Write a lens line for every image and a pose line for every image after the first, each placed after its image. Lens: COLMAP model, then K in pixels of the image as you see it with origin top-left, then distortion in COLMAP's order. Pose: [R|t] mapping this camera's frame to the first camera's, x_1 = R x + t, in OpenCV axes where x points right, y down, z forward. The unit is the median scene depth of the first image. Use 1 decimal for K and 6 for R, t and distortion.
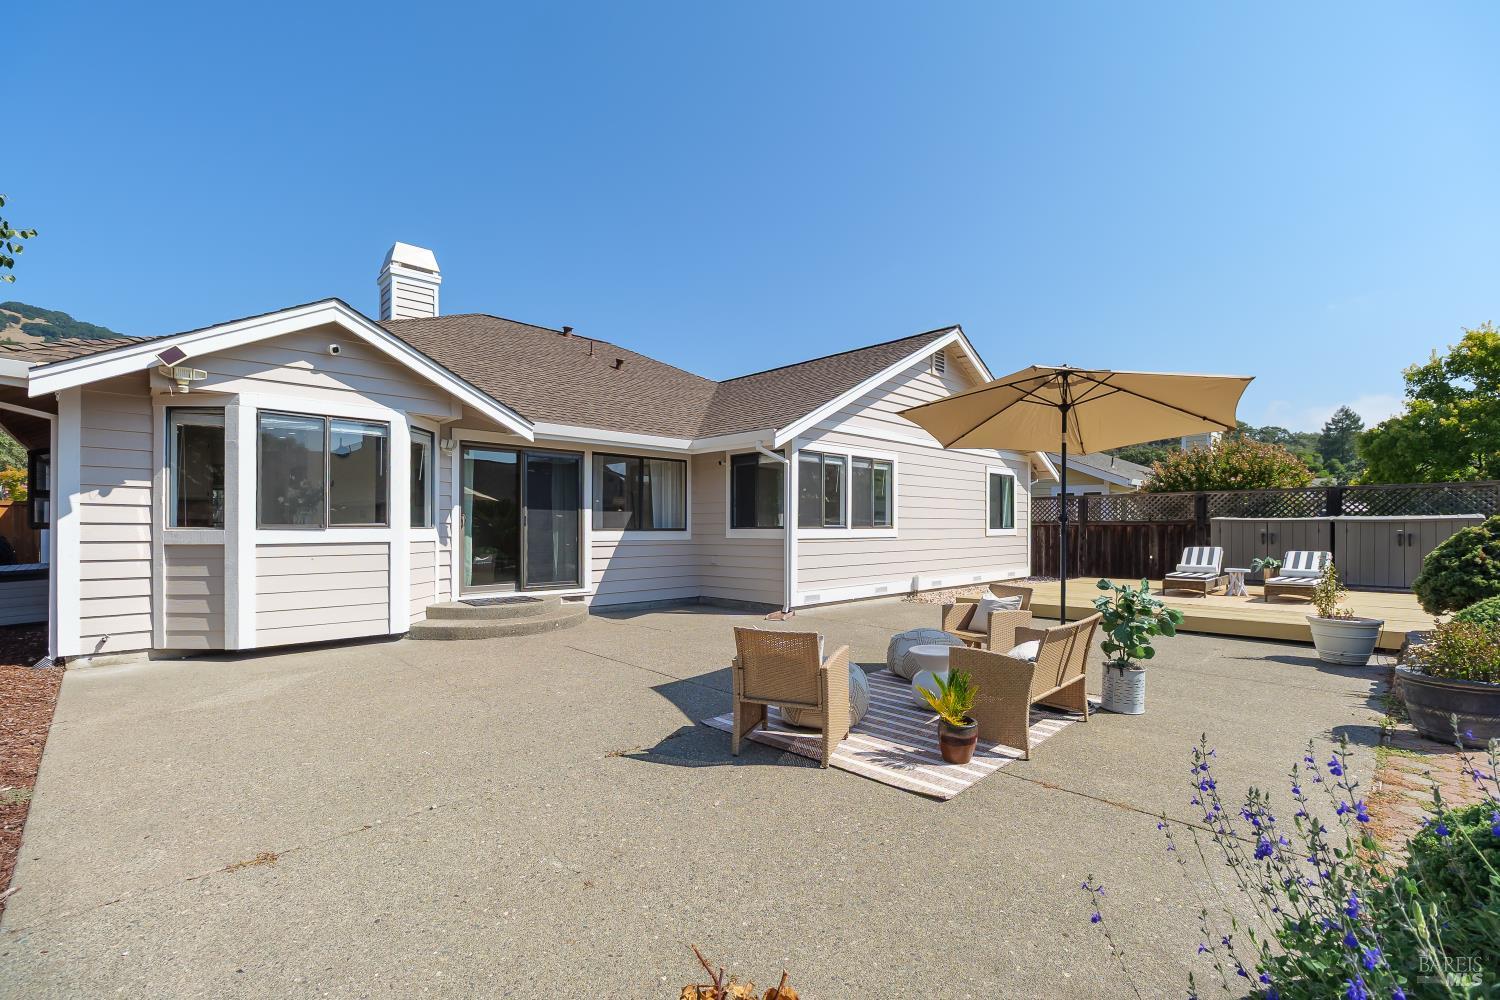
lens RADIAL K [[651.1, 0, 758.0], [0, 651.1, 504.3], [0, 0, 1]] dist [0.000163, -0.000054]
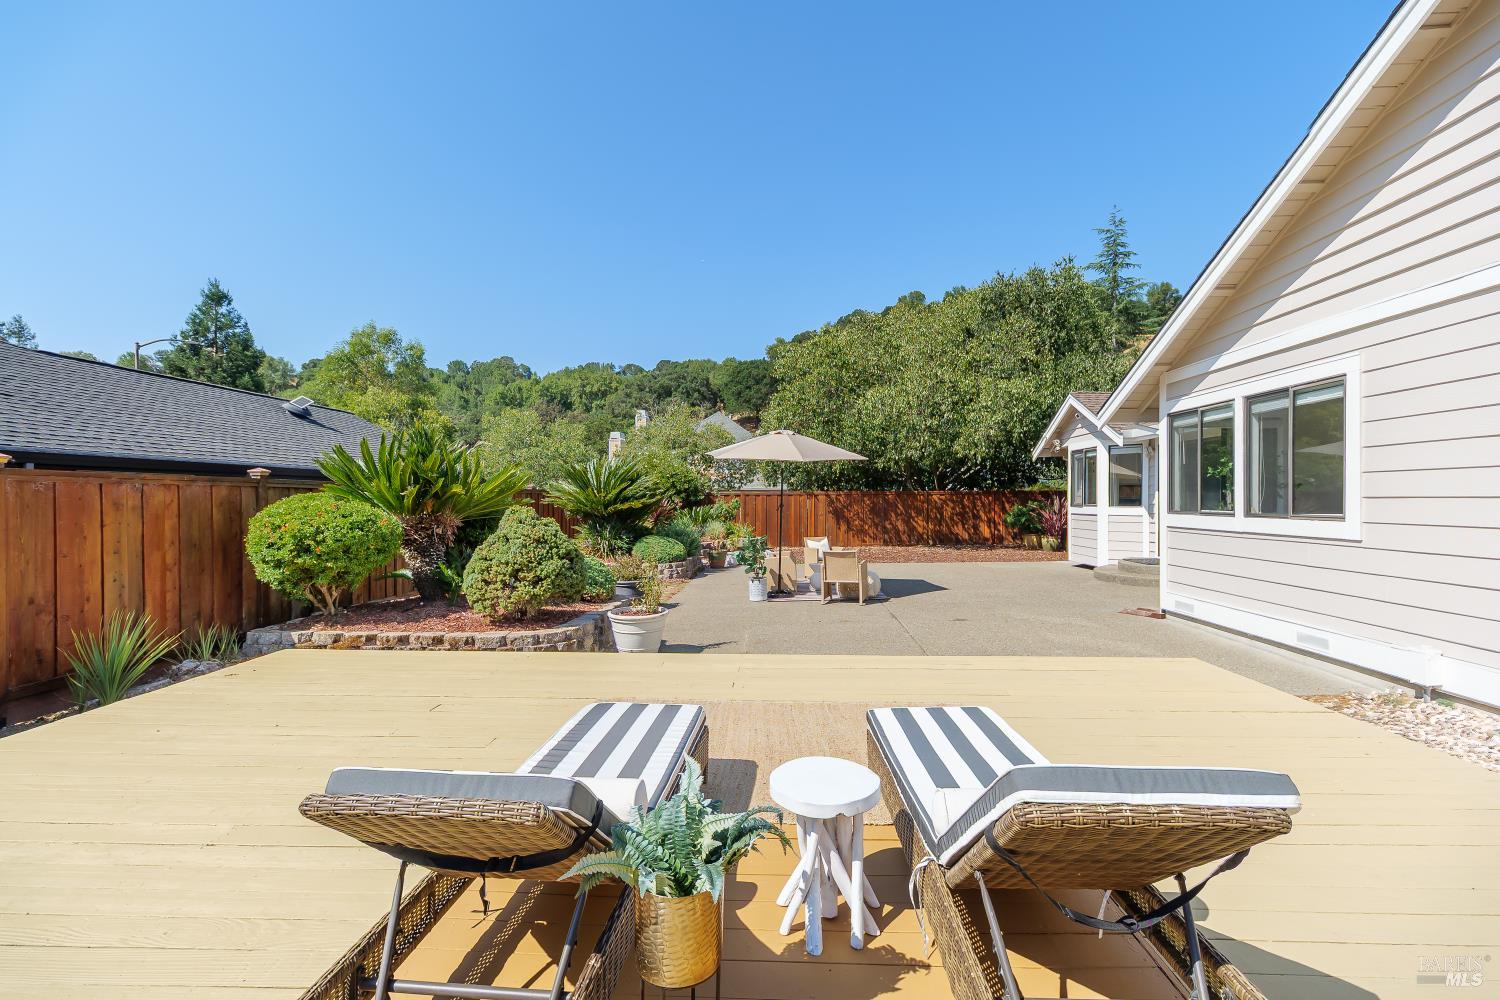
lens RADIAL K [[651.1, 0, 758.0], [0, 651.1, 504.3], [0, 0, 1]] dist [0.000163, -0.000054]
pose [[-0.745255, 0.005990, -0.666752, 0.892414], [0.019581, 0.999725, -0.012905, 0.024692], [0.666492, -0.022674, -0.745168, 1.155272]]
